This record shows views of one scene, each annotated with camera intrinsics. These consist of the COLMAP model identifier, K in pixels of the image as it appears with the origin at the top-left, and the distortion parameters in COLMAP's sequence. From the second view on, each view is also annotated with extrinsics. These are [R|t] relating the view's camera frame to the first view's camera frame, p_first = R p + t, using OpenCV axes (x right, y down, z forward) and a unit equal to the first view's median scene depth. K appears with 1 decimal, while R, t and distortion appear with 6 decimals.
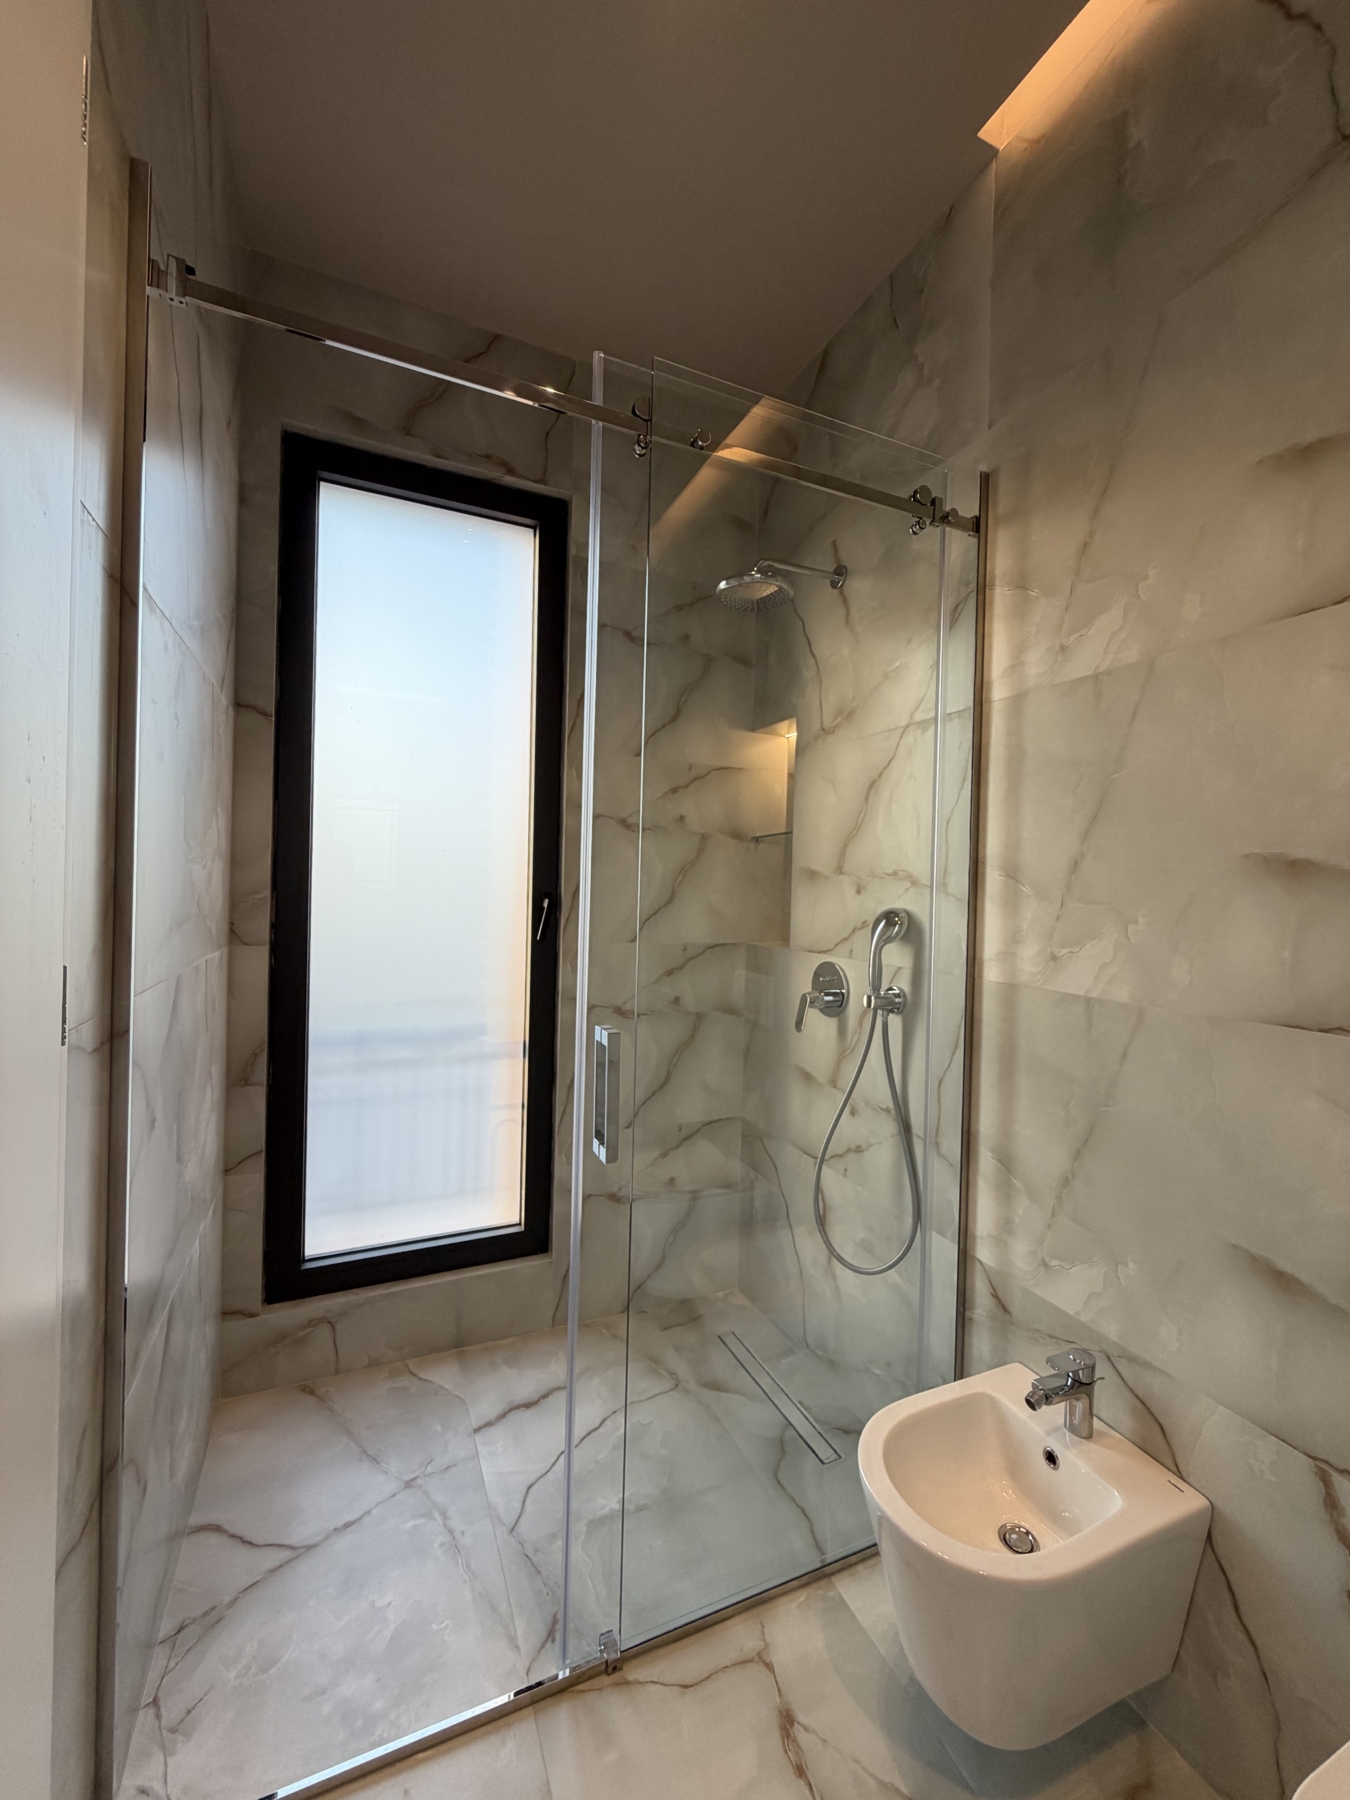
lens RADIAL K [[722.6, 0, 674.9], [0, 722.6, 893.6], [0, 0, 1]] dist [0.000551, -0.000291]
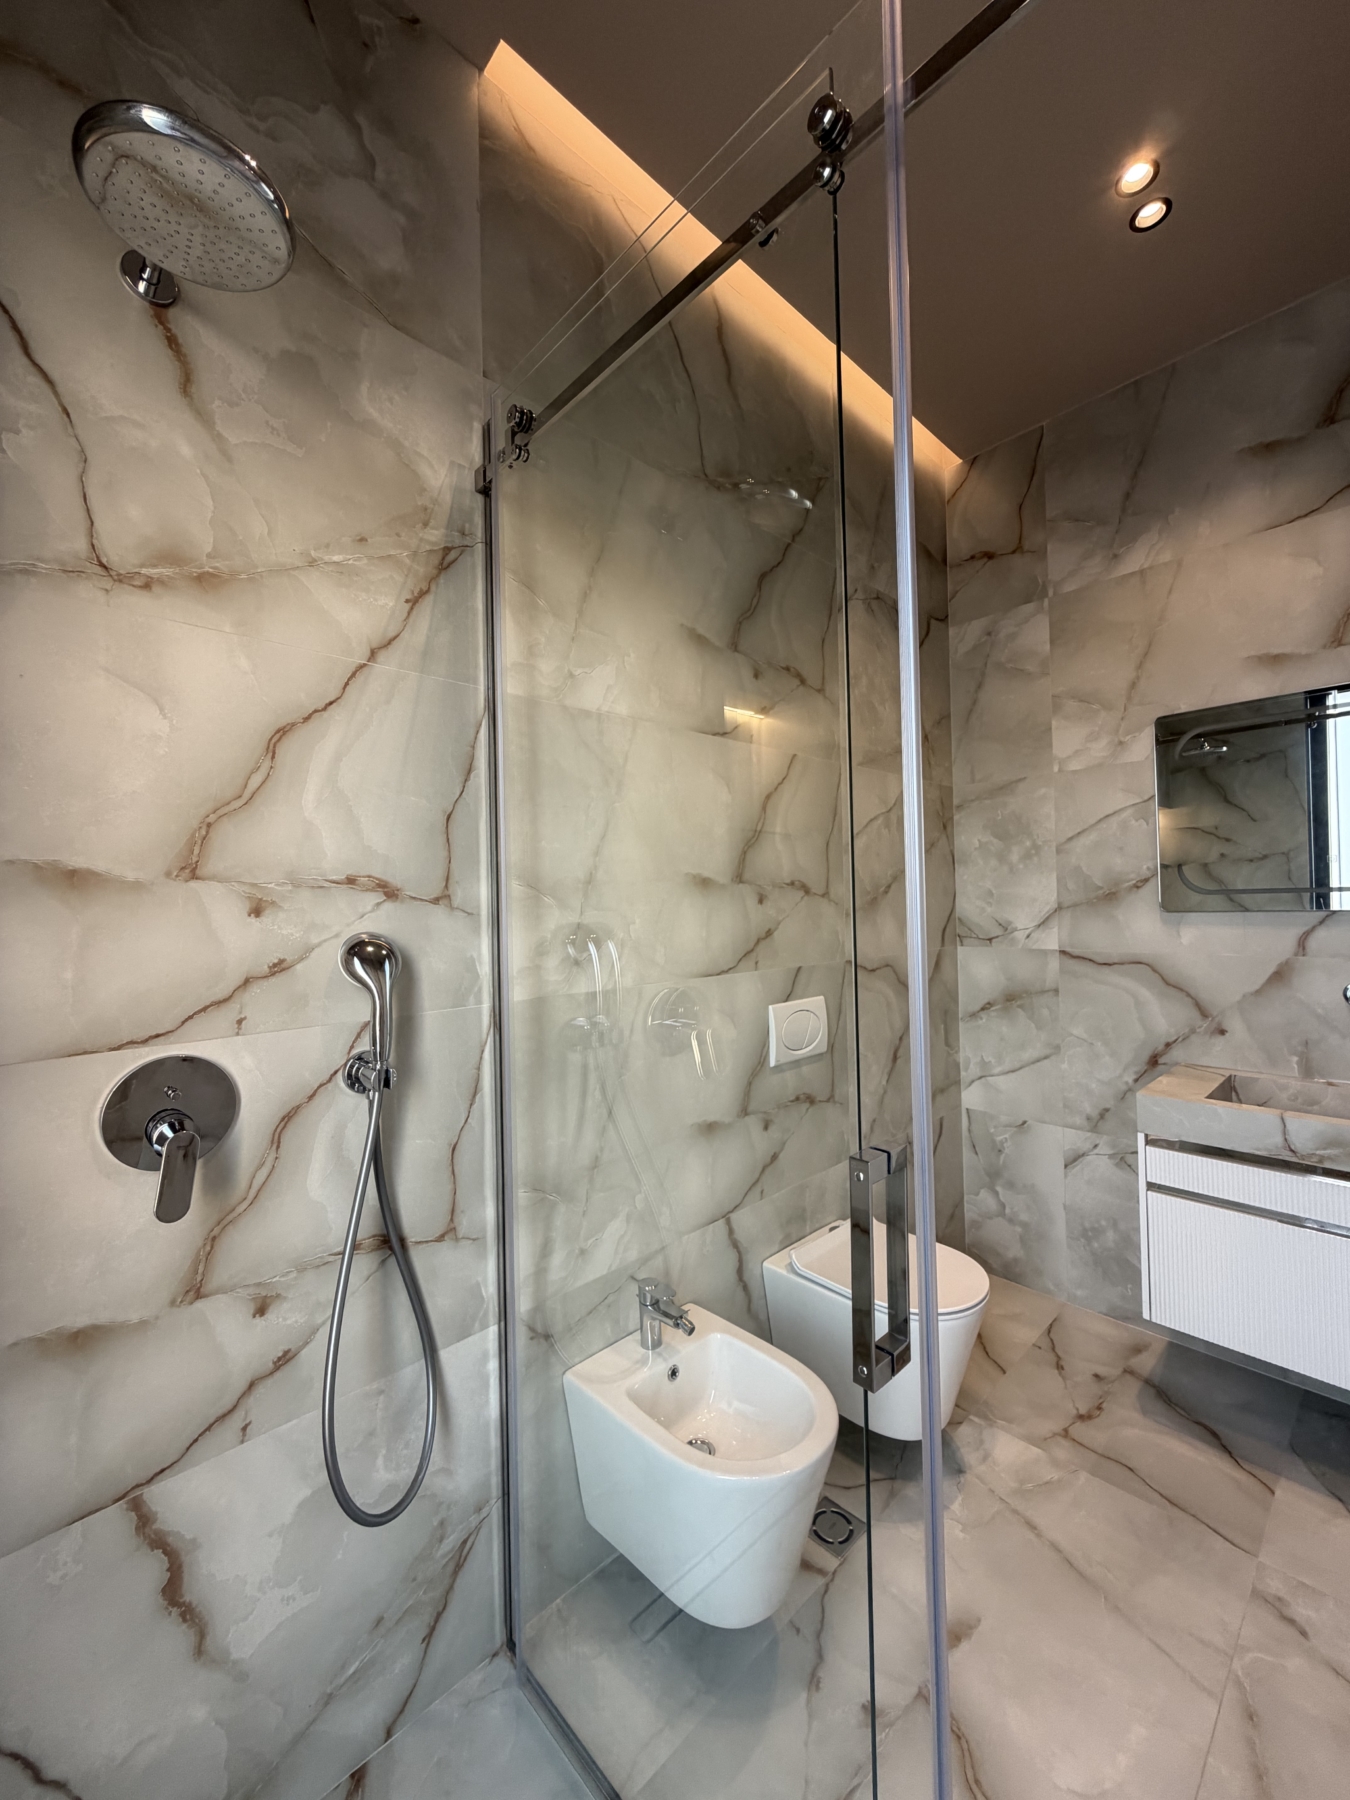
lens RADIAL K [[722.6, 0, 682.4], [0, 722.6, 897.8], [0, 0, 1]] dist [0.000551, -0.000291]
pose [[-0.341920, -0.007966, 0.939695, -0.387514], [0.019935, 0.999678, 0.015728, -0.015500], [-0.939517, 0.024110, -0.341651, 0.882942]]
